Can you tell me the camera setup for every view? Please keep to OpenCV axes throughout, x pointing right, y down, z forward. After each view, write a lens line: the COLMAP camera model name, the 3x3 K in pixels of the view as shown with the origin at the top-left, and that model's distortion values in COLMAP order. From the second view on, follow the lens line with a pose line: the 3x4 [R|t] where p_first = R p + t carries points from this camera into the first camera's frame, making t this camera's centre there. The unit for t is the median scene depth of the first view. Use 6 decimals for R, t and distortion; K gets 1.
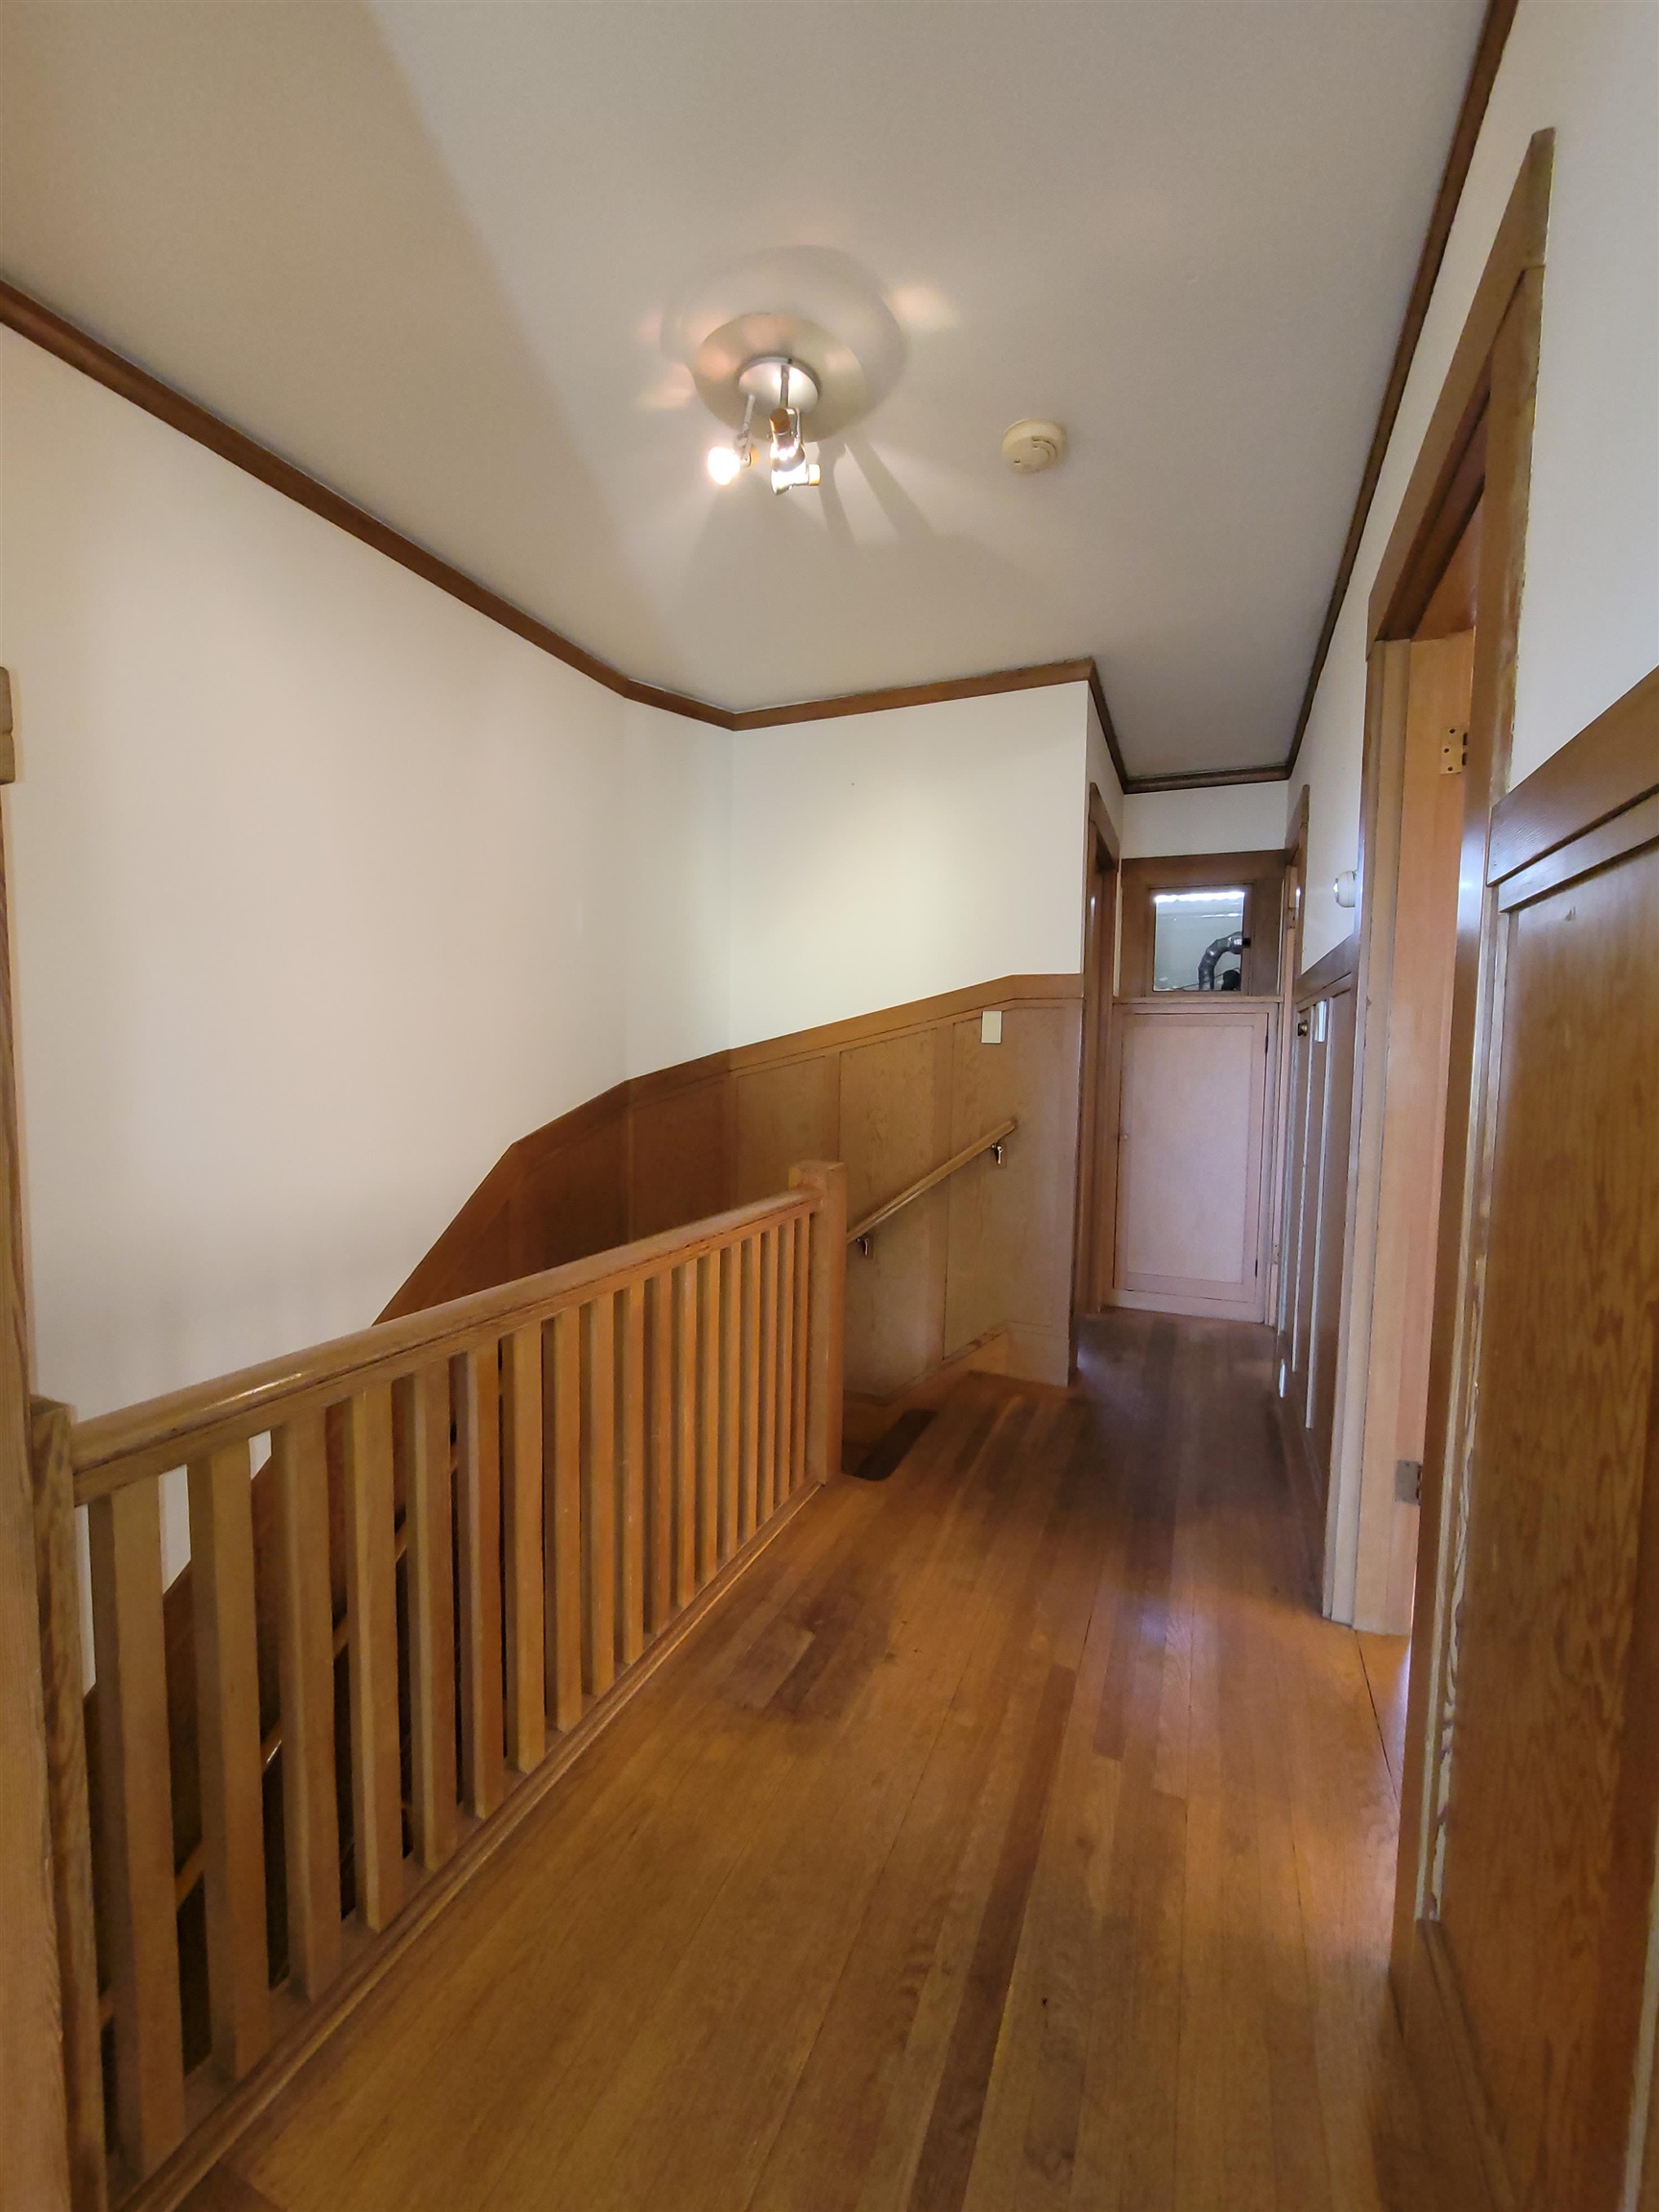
lens RADIAL K [[910.5, 0, 829.5], [0, 910.5, 1106.0], [0, 0, 1]] dist [-0.011374, 0.004223]
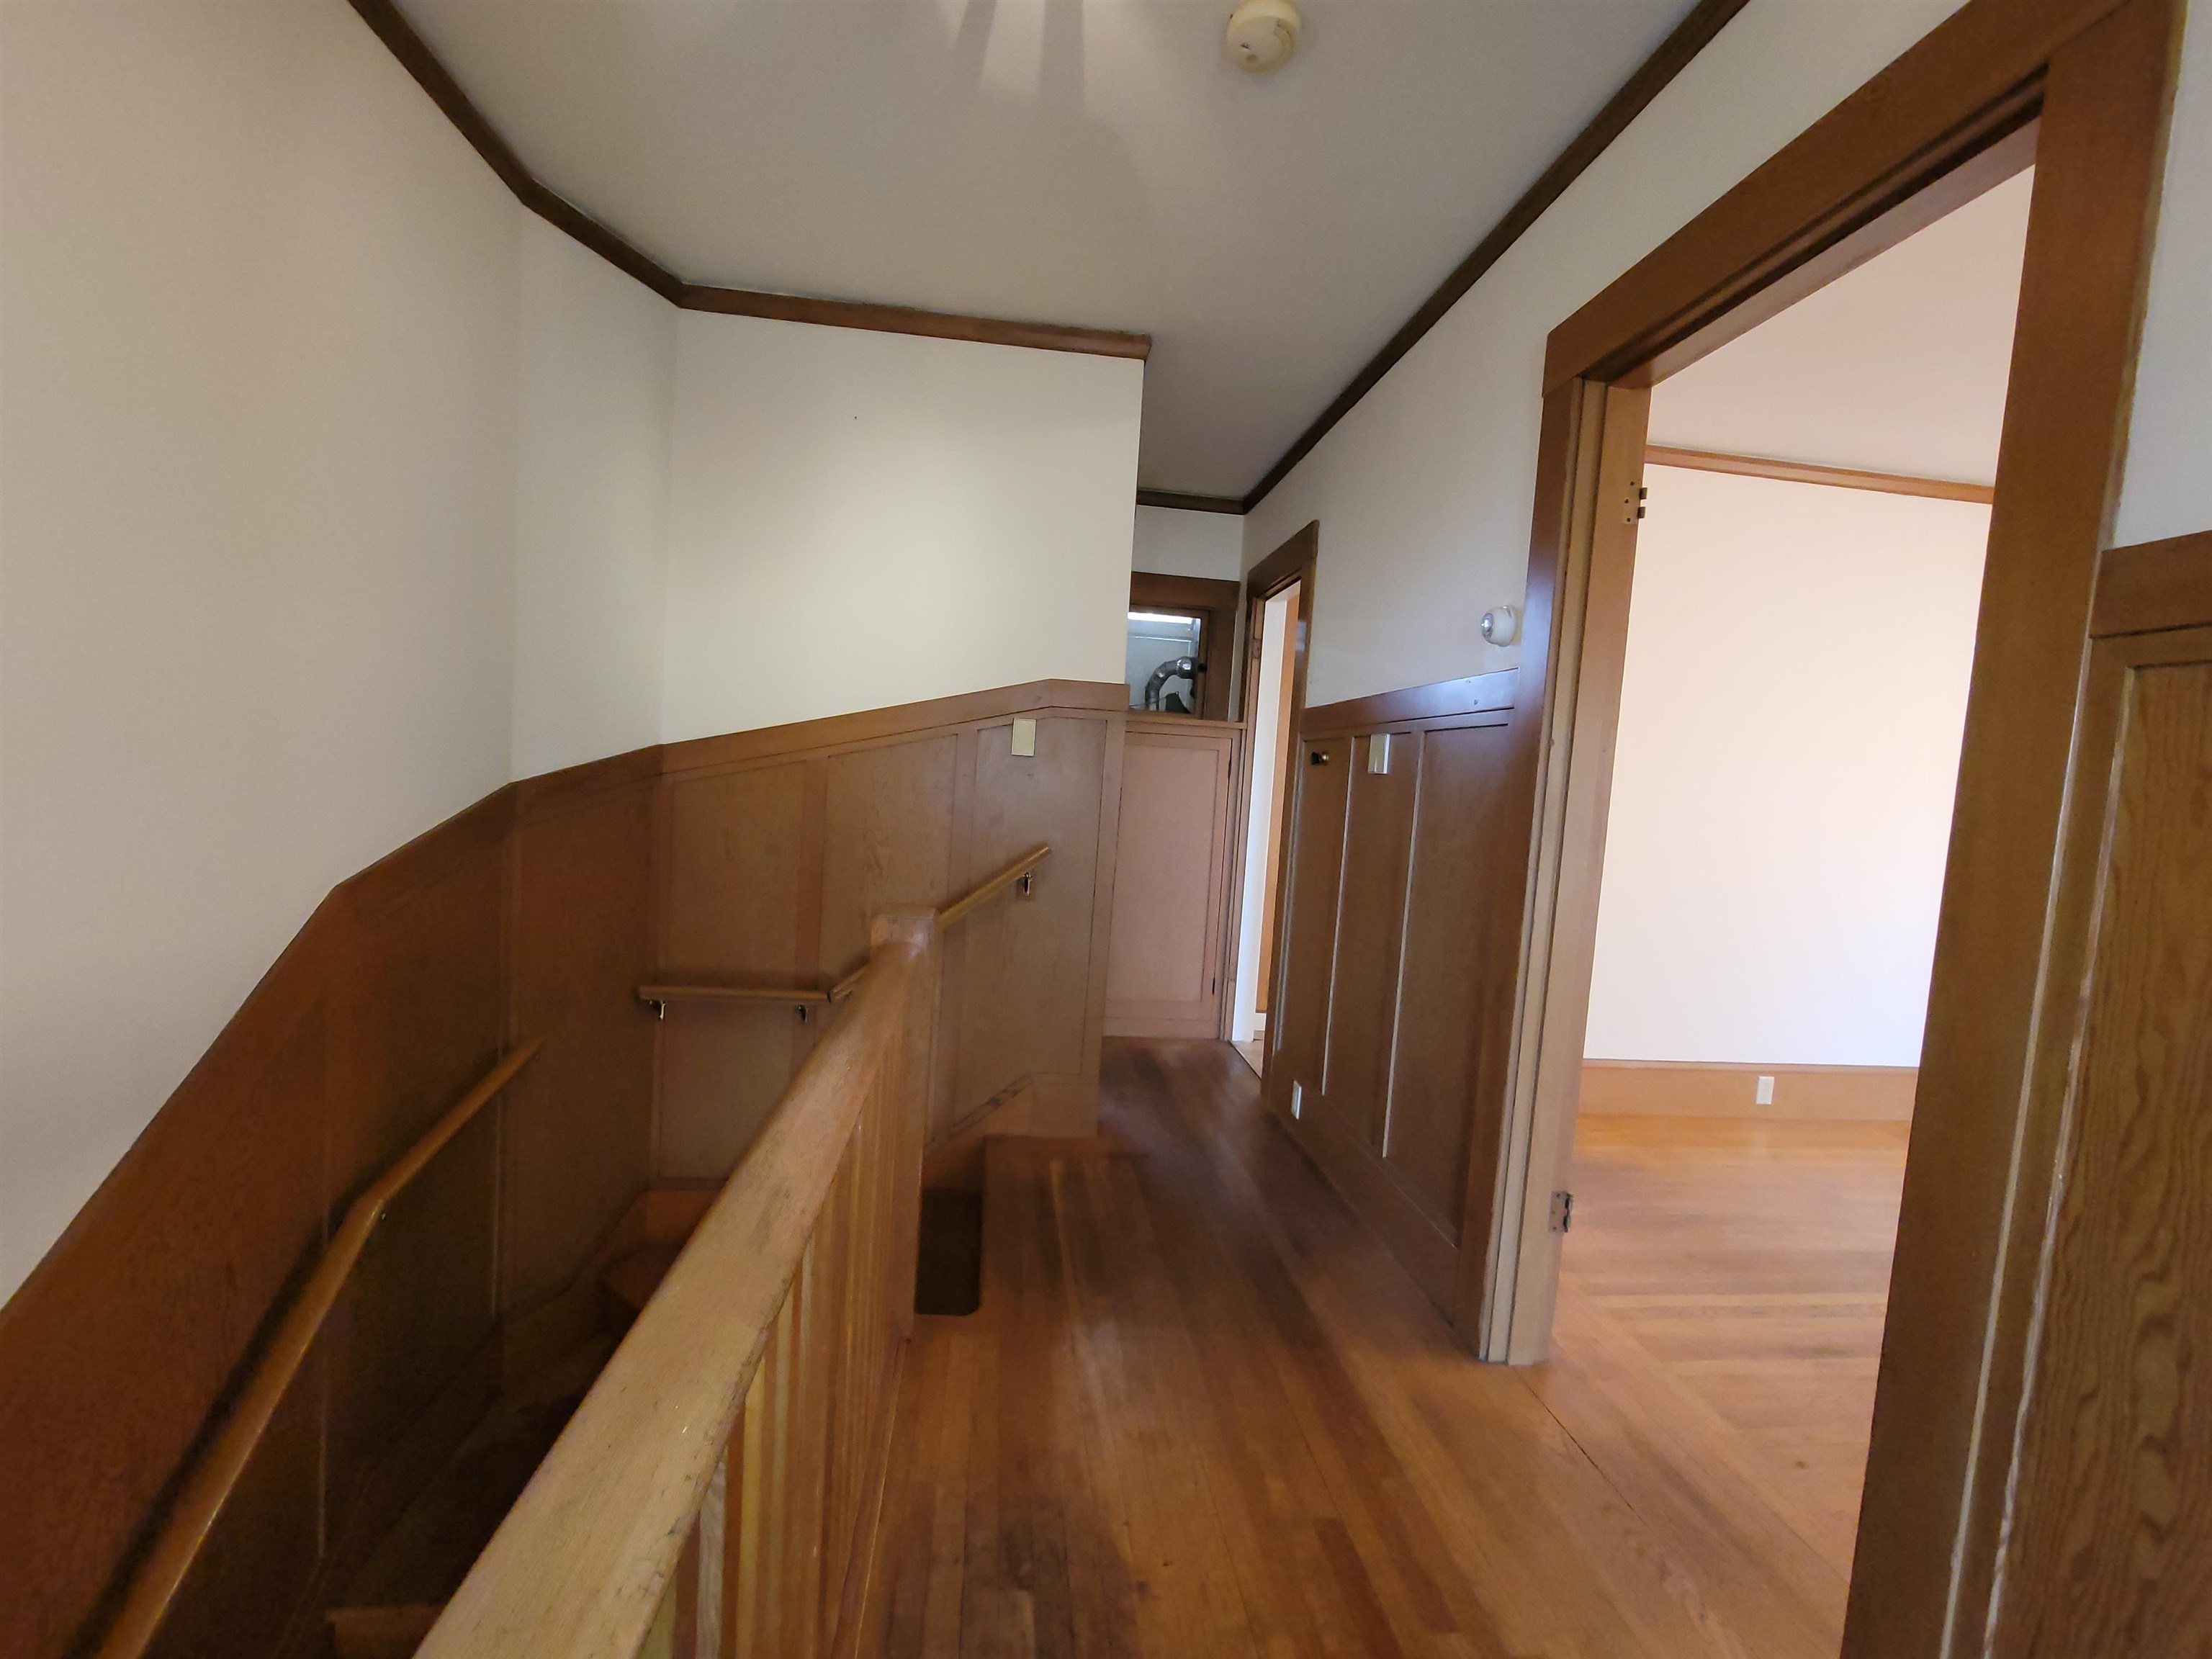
lens RADIAL K [[910.5, 0, 1109.0], [0, 910.5, 833.3], [0, 0, 1]] dist [-0.011374, 0.004223]
pose [[0.868693, 0.008669, 0.495274, -0.186029], [-0.019632, 0.999664, 0.016937, -0.012665], [-0.494961, -0.024436, 0.868572, 0.217198]]
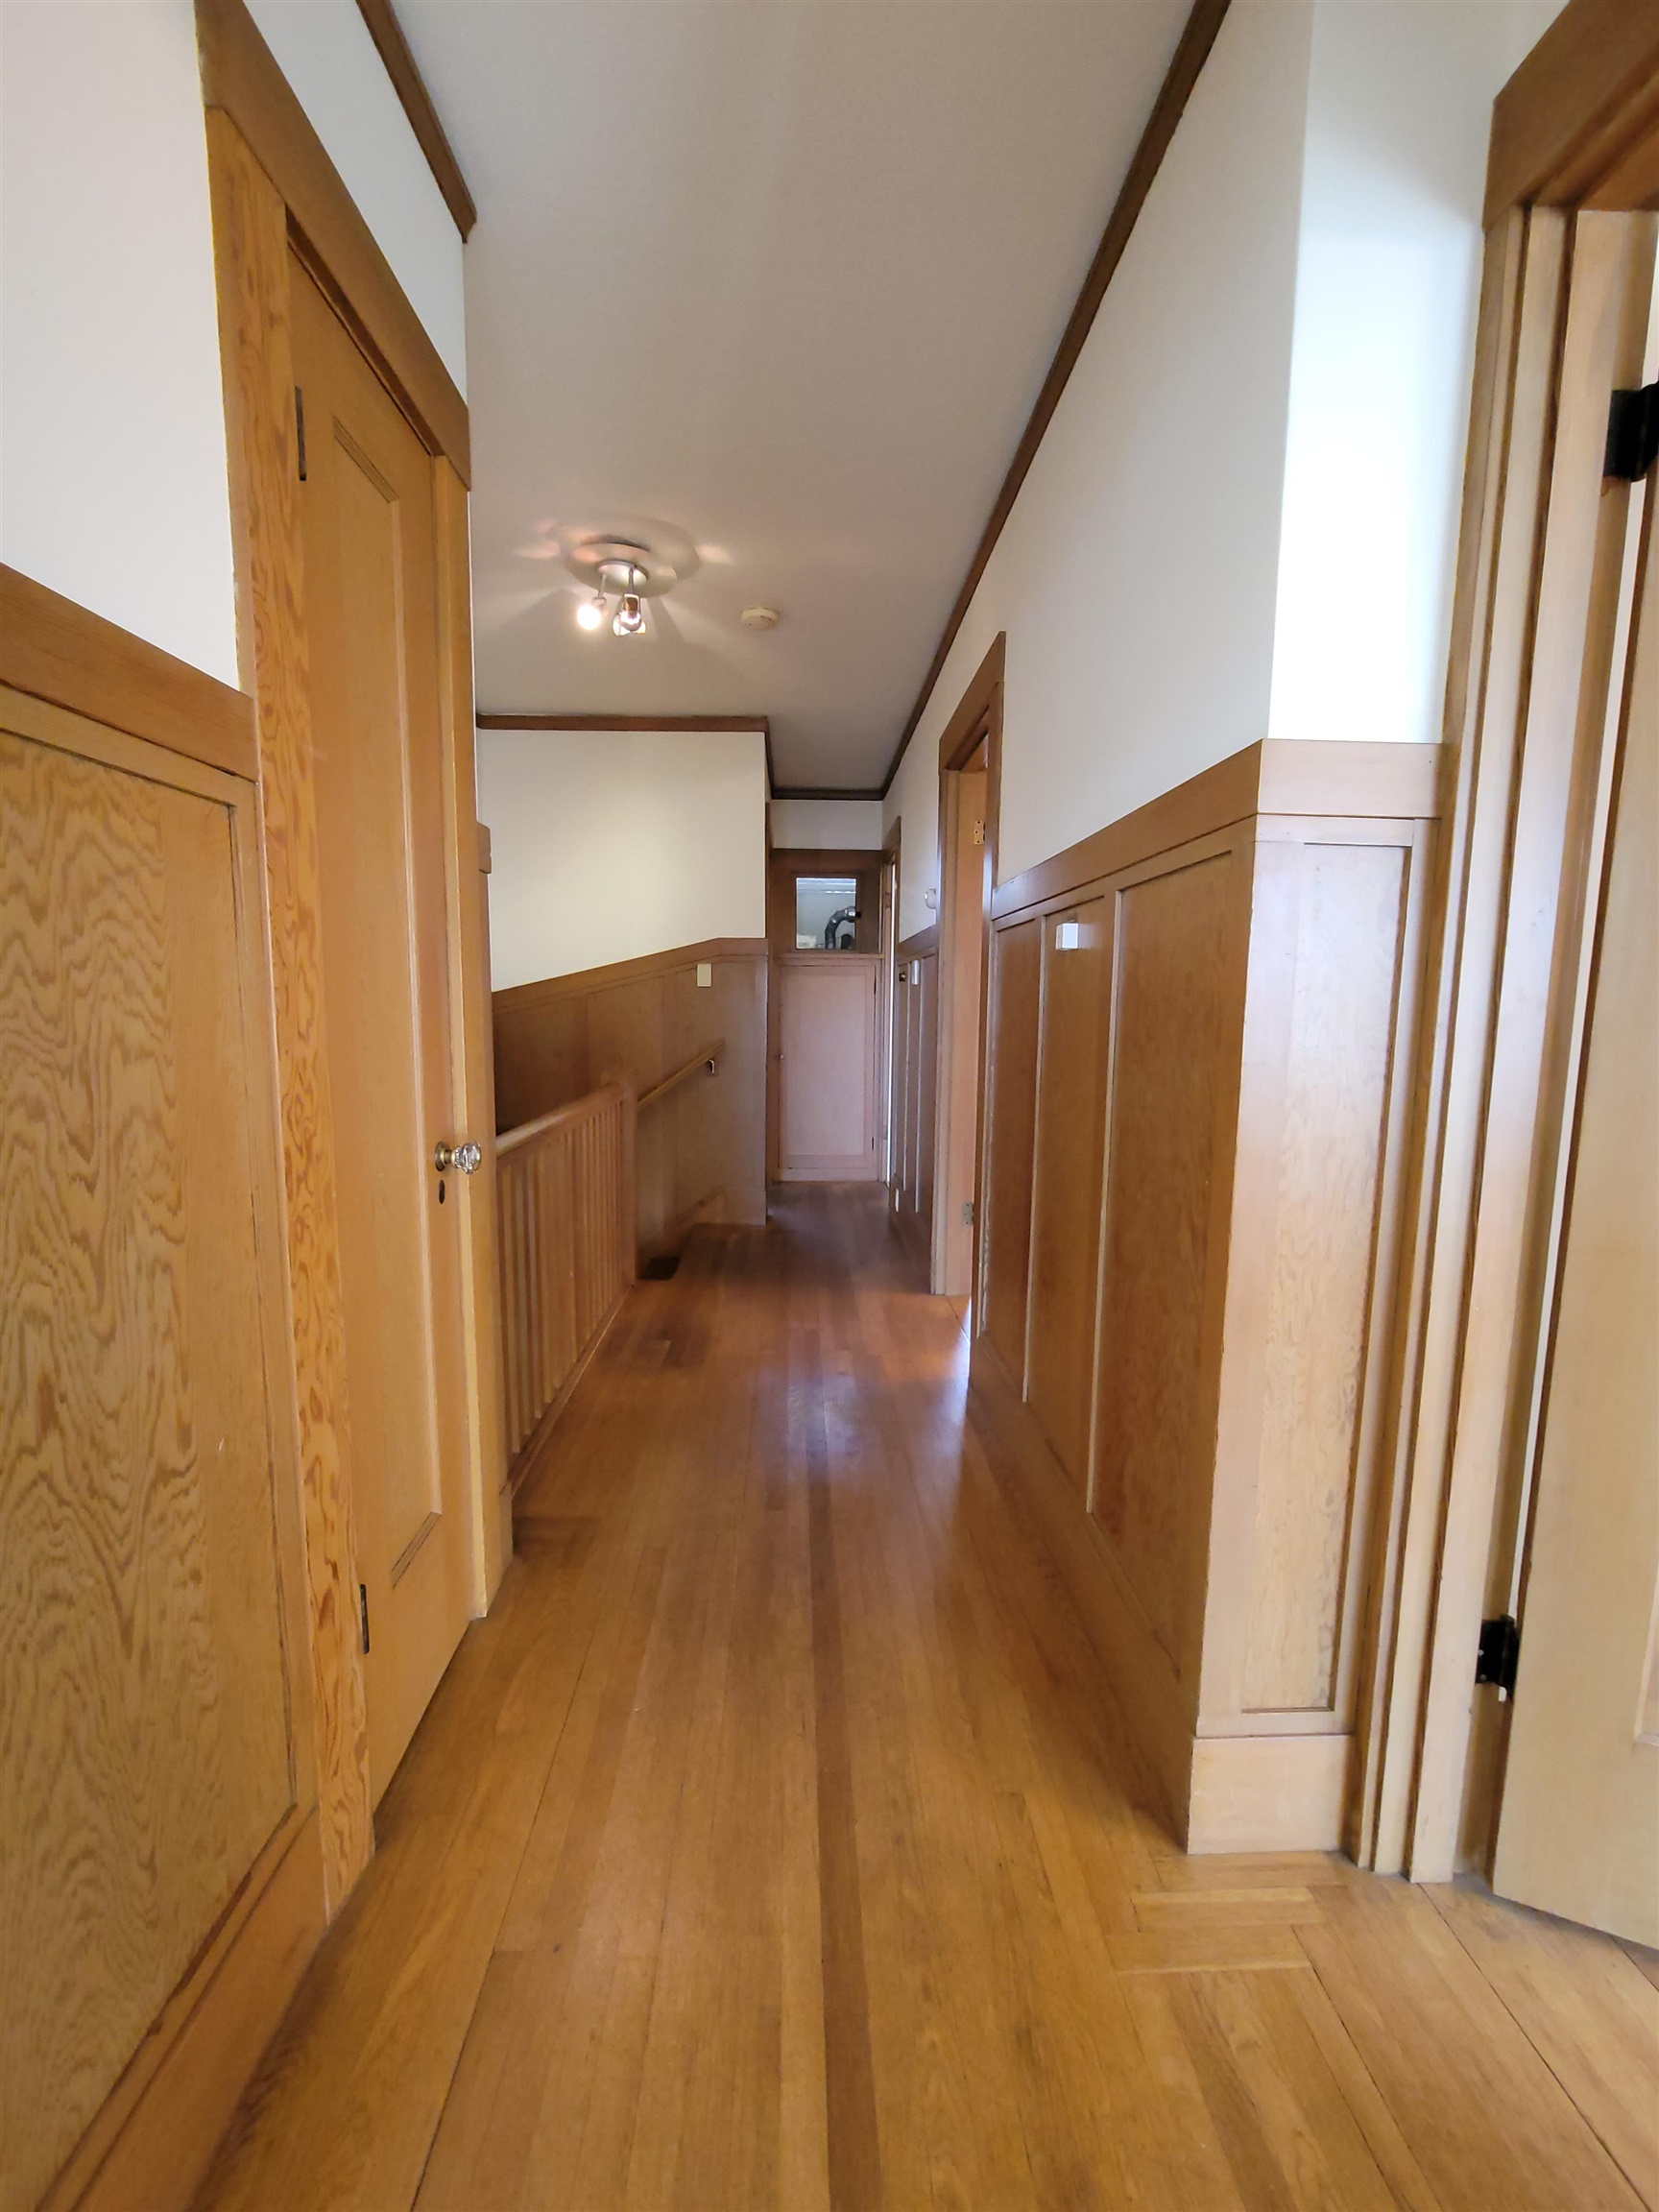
lens RADIAL K [[910.5, 0, 829.5], [0, 910.5, 1106.0], [0, 0, 1]] dist [-0.011374, 0.004223]
pose [[0.907835, -0.055535, 0.415634, -0.246578], [0.032454, 0.997524, 0.062397, 0.033442], [-0.418070, -0.043157, 0.907389, -0.364285]]
